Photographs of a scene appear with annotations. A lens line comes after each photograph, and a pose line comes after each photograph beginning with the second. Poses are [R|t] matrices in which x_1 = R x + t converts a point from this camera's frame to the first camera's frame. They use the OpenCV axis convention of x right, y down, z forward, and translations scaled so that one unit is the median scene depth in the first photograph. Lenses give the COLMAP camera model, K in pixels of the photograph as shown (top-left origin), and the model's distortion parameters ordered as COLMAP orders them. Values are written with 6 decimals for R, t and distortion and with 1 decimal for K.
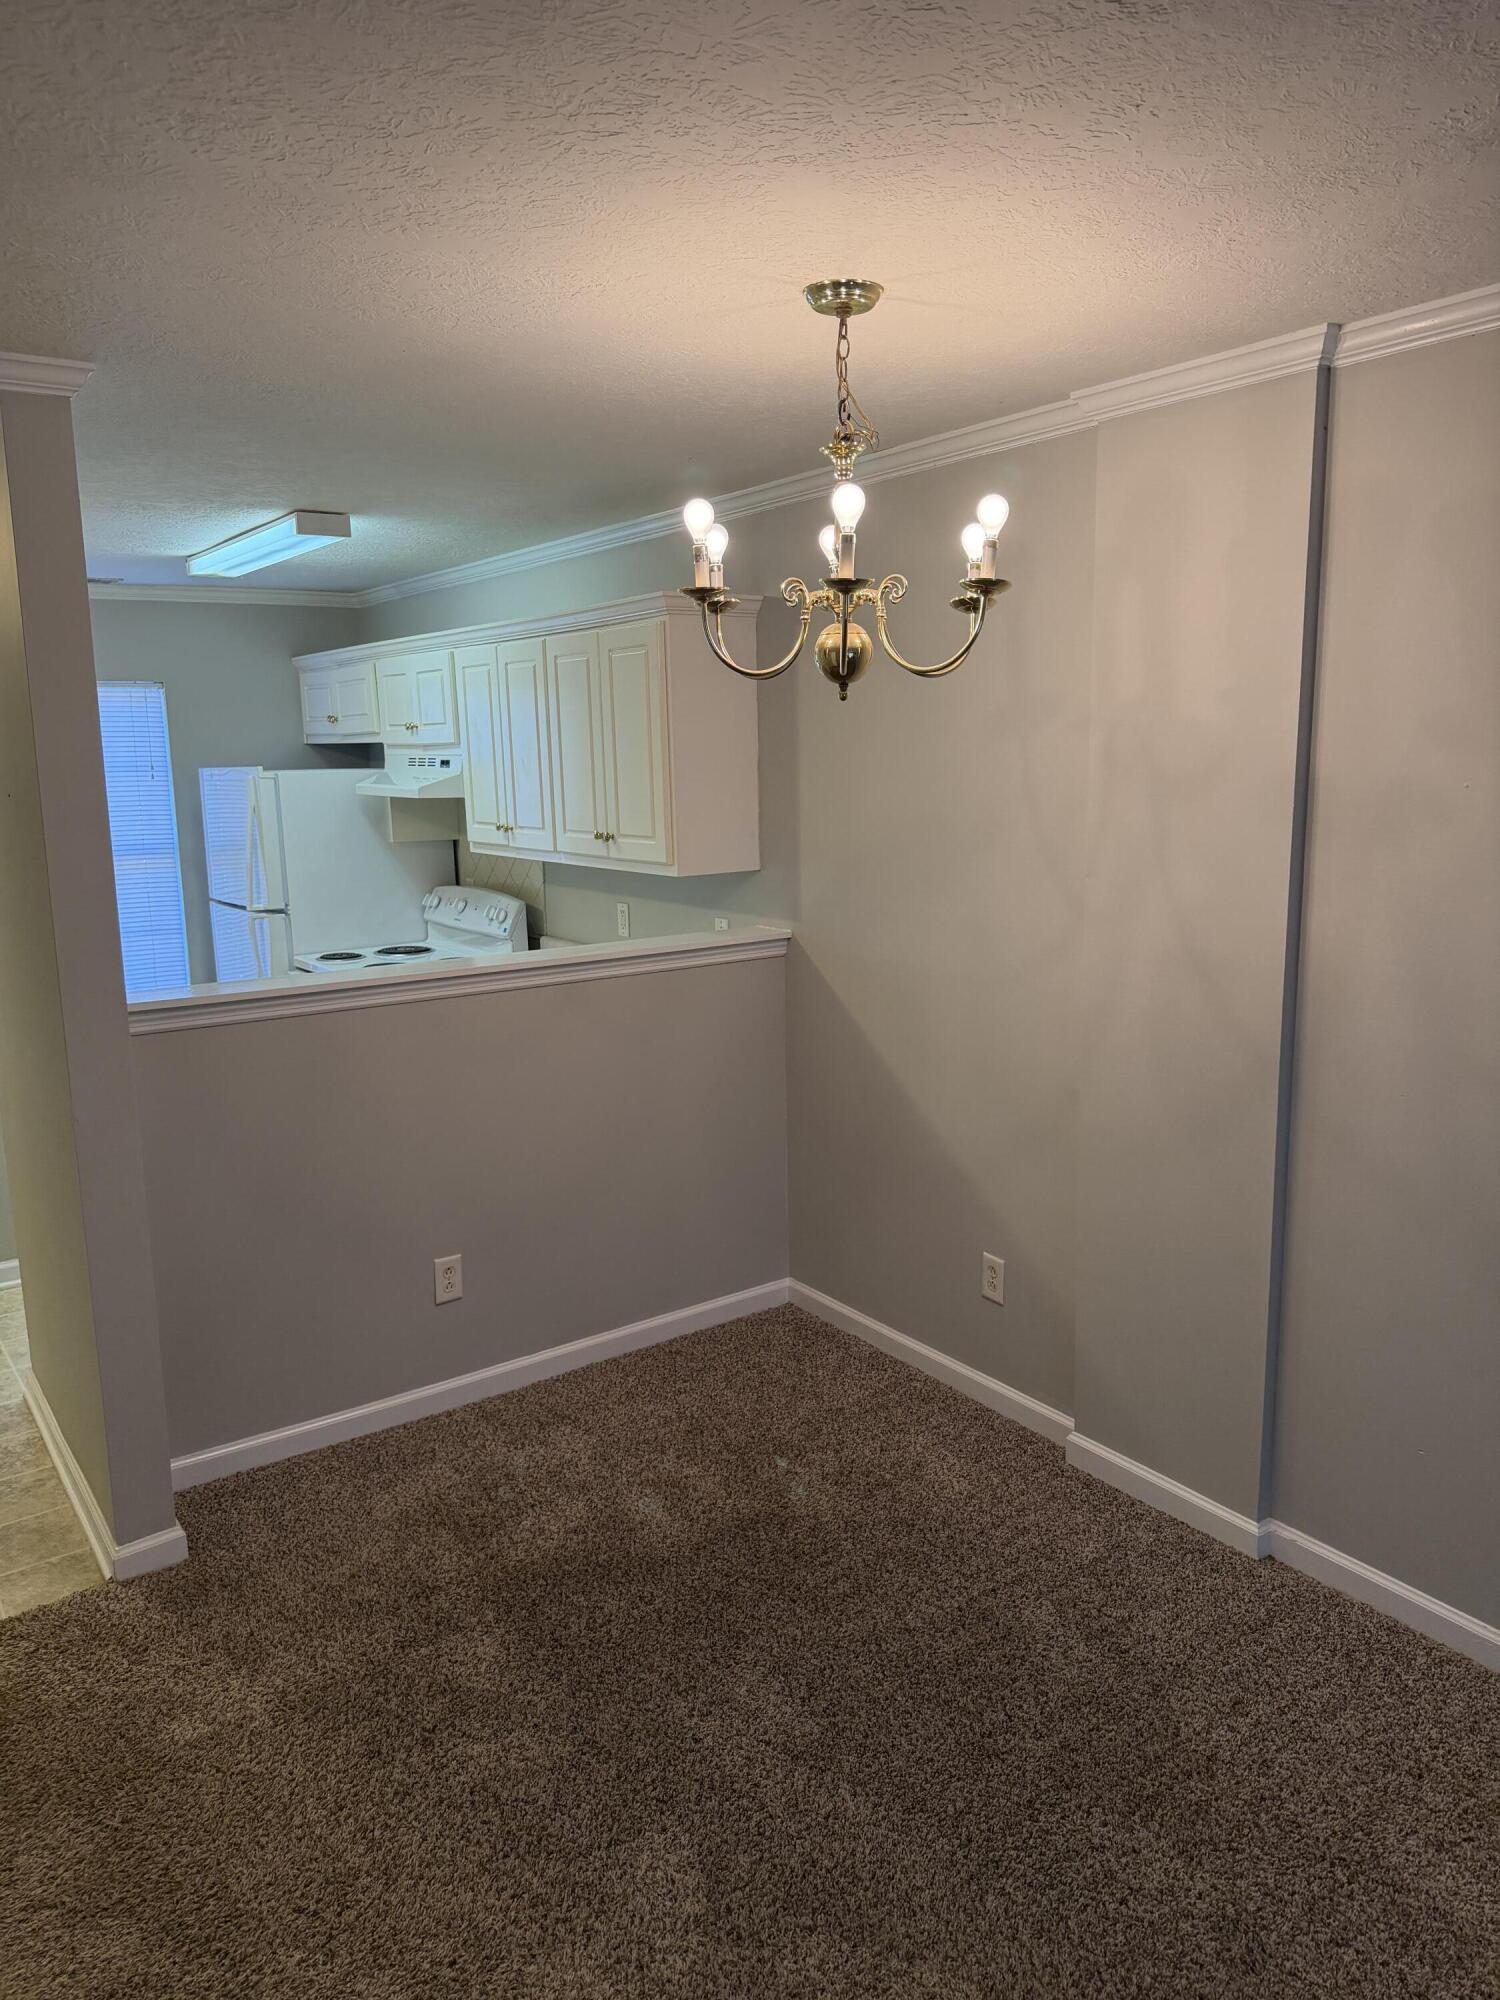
lens RADIAL K [[1430.9, 0, 750.0], [0, 1430.9, 1000.0], [0, 0, 1]] dist [0.123547, -0.202775]
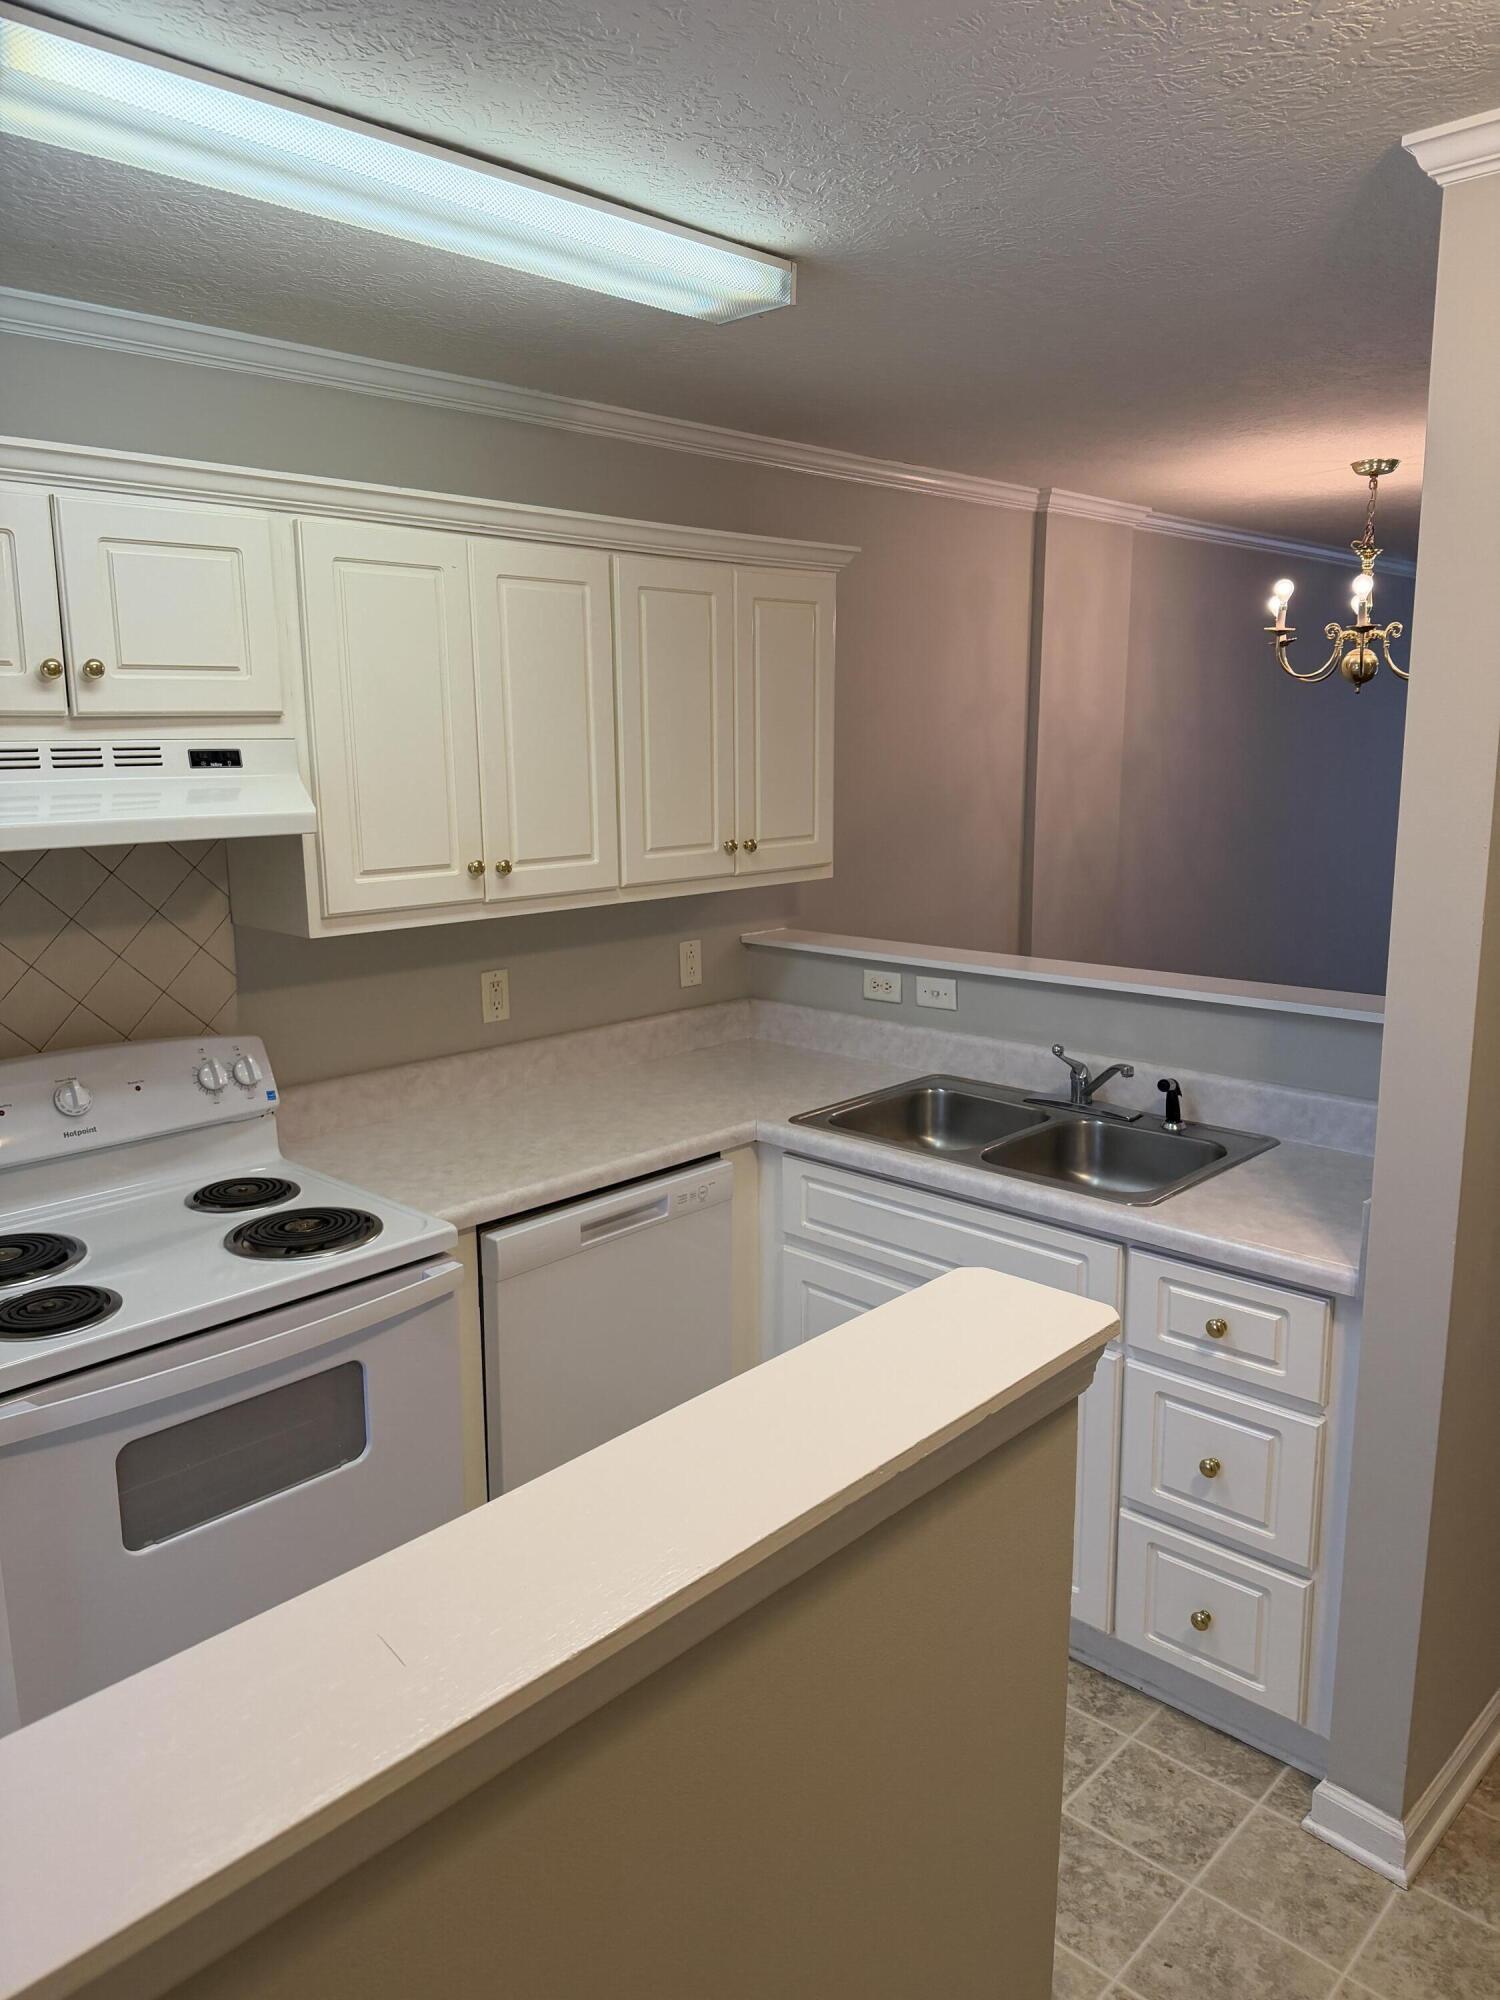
lens RADIAL K [[1430.9, 0, 750.0], [0, 1430.9, 1000.0], [0, 0, 1]] dist [0.123547, -0.202775]
pose [[-0.194537, -0.159555, 0.967831, -0.828186], [0.184191, 0.963188, 0.195812, -0.179220], [-0.963446, 0.216359, -0.157987, 1.109472]]
